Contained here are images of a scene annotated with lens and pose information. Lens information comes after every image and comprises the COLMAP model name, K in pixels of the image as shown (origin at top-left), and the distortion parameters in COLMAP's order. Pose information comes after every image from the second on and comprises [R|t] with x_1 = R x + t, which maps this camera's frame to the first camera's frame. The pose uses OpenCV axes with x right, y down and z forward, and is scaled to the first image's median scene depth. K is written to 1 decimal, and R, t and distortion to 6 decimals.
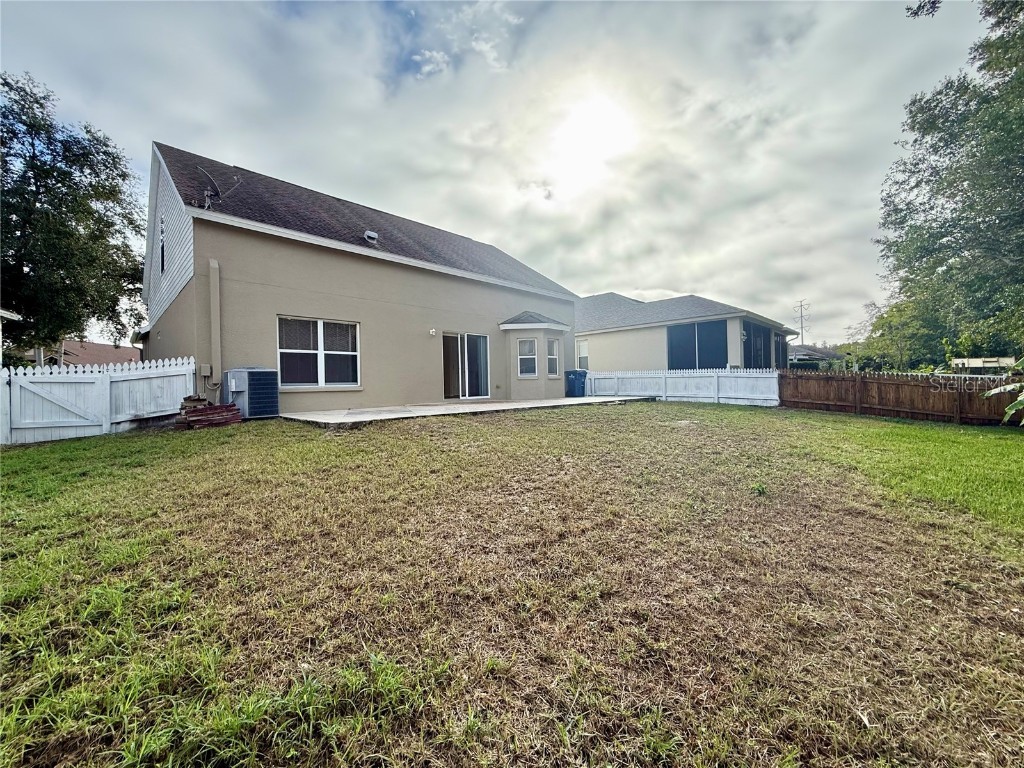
lens RADIAL K [[414.1, 0, 510.3], [0, 414.1, 381.9], [0, 0, 1]] dist [0.002614, -0.000999]
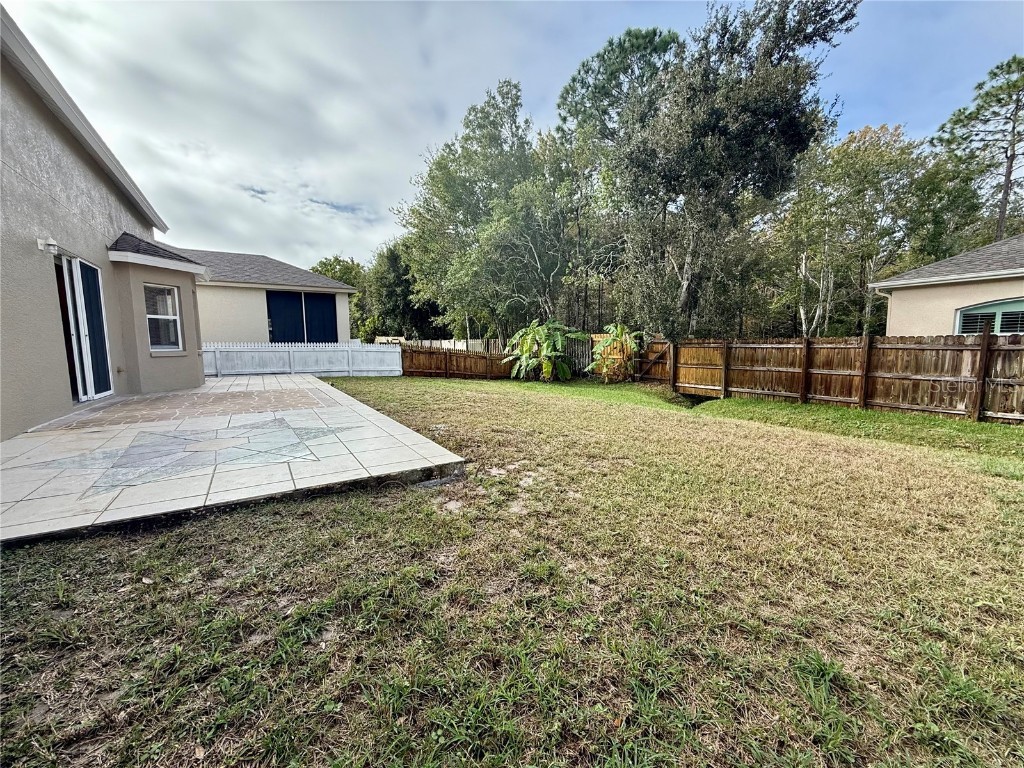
lens RADIAL K [[414.1, 0, 511.5], [0, 414.1, 388.1], [0, 0, 1]] dist [0.002614, -0.000999]
pose [[0.216242, -0.087944, 0.972371, -0.428269], [-0.002659, 0.995878, 0.090661, -0.015048], [-0.976336, -0.022190, 0.215117, 0.388566]]
